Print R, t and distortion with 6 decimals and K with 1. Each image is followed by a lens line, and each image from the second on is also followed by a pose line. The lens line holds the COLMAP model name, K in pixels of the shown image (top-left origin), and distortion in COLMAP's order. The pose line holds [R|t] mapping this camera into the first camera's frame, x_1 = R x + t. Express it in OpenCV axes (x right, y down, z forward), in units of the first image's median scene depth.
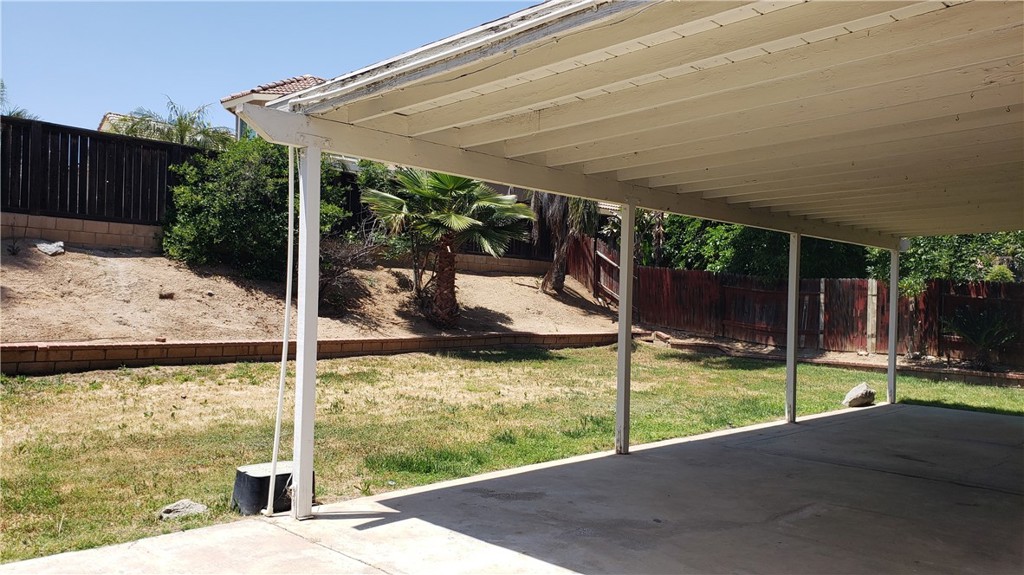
lens RADIAL K [[787.9, 0, 520.8], [0, 787.9, 295.9], [0, 0, 1]] dist [0.104967, -0.168265]
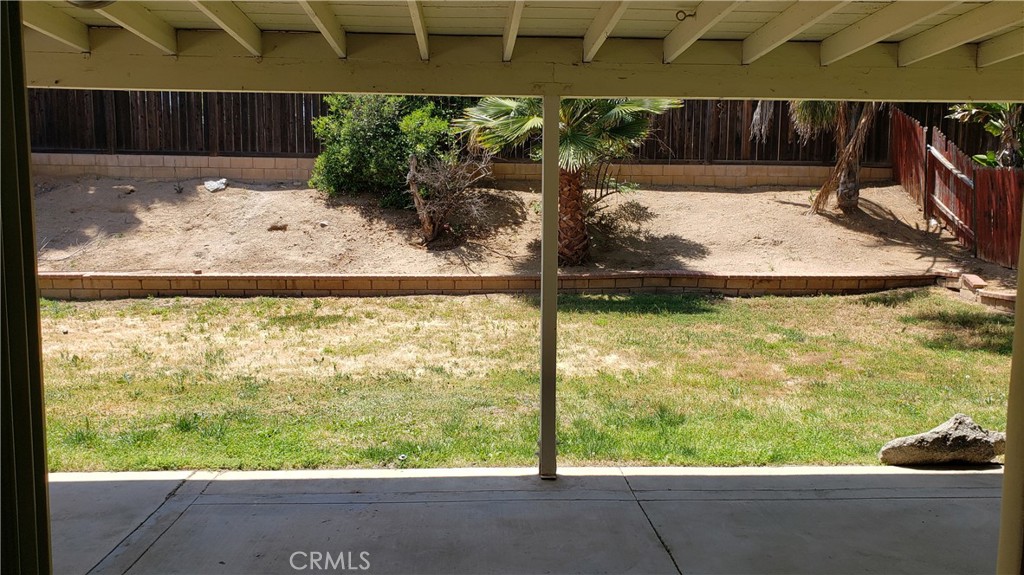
lens RADIAL K [[787.9, 0, 520.8], [0, 787.9, 295.9], [0, 0, 1]] dist [0.104967, -0.168265]
pose [[0.741992, 0.051598, -0.668420, 0.442108], [0.016455, 0.995332, 0.095100, -0.004199], [0.670207, -0.081563, 0.737679, 0.414250]]
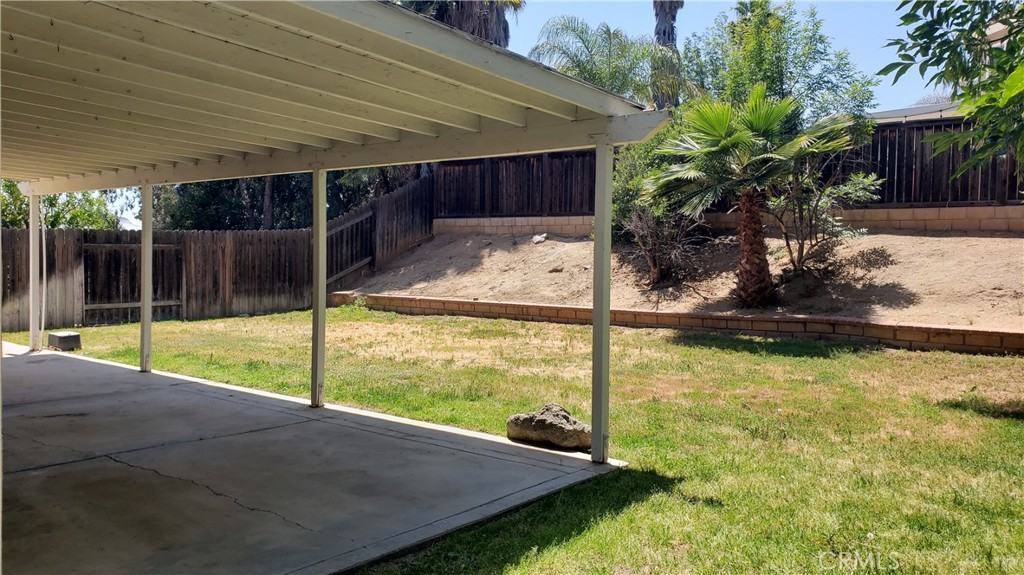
lens RADIAL K [[787.9, 0, 520.8], [0, 787.9, 295.9], [0, 0, 1]] dist [0.104967, -0.168265]
pose [[0.111723, 0.015976, -0.993611, 0.768310], [-0.010779, 0.999831, 0.014864, 0.022156], [0.993681, 0.009049, 0.111876, 0.739948]]
